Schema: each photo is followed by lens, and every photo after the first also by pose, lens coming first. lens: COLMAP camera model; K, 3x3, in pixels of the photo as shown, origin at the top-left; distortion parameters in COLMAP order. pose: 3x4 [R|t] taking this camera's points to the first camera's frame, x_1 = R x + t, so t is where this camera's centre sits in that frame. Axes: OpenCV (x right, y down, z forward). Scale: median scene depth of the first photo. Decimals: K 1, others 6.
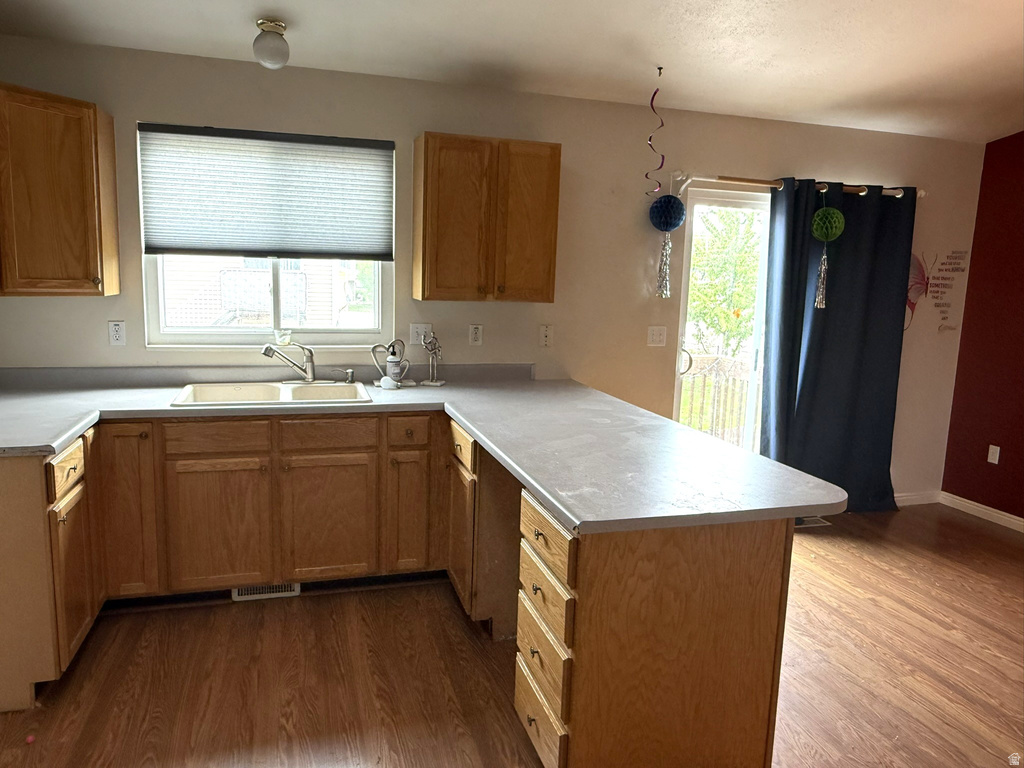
lens RADIAL K [[711.8, 0, 518.4], [0, 711.8, 389.3], [0, 0, 1]] dist [-0.002433, 0.005069]
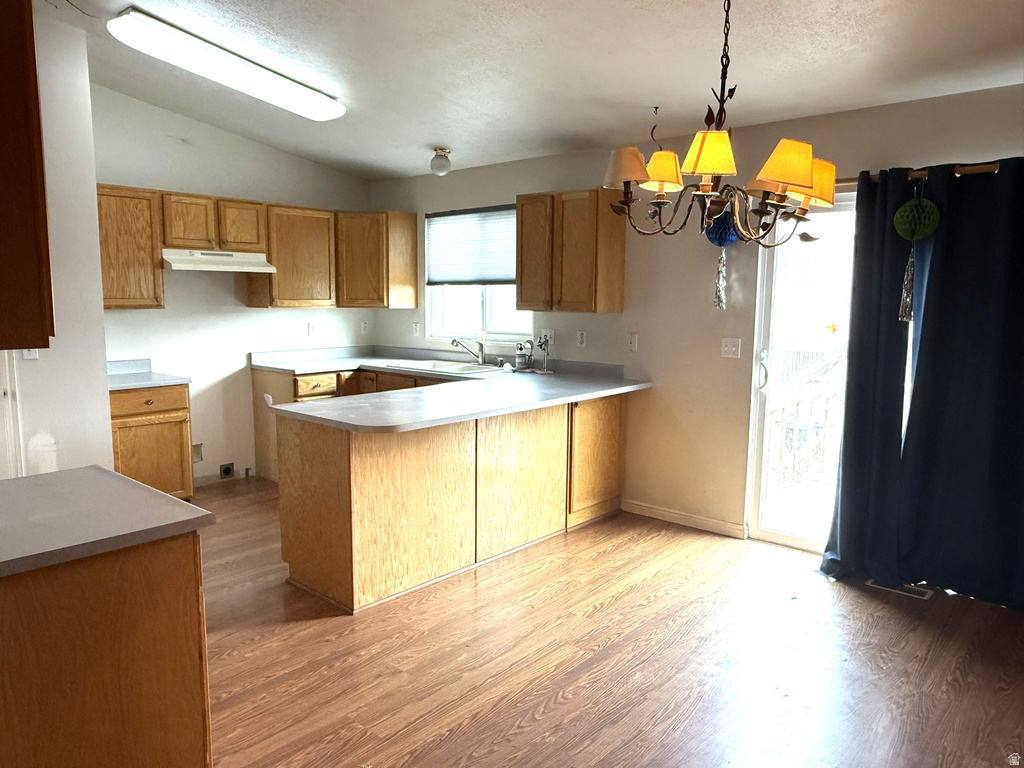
lens RADIAL K [[711.8, 0, 518.4], [0, 711.8, 389.3], [0, 0, 1]] dist [-0.002433, 0.005069]
pose [[0.536725, 0.084275, -0.839538, 1.063847], [-0.125138, 0.991946, 0.019572, 0.003097], [0.834426, 0.094553, 0.542948, 0.234082]]
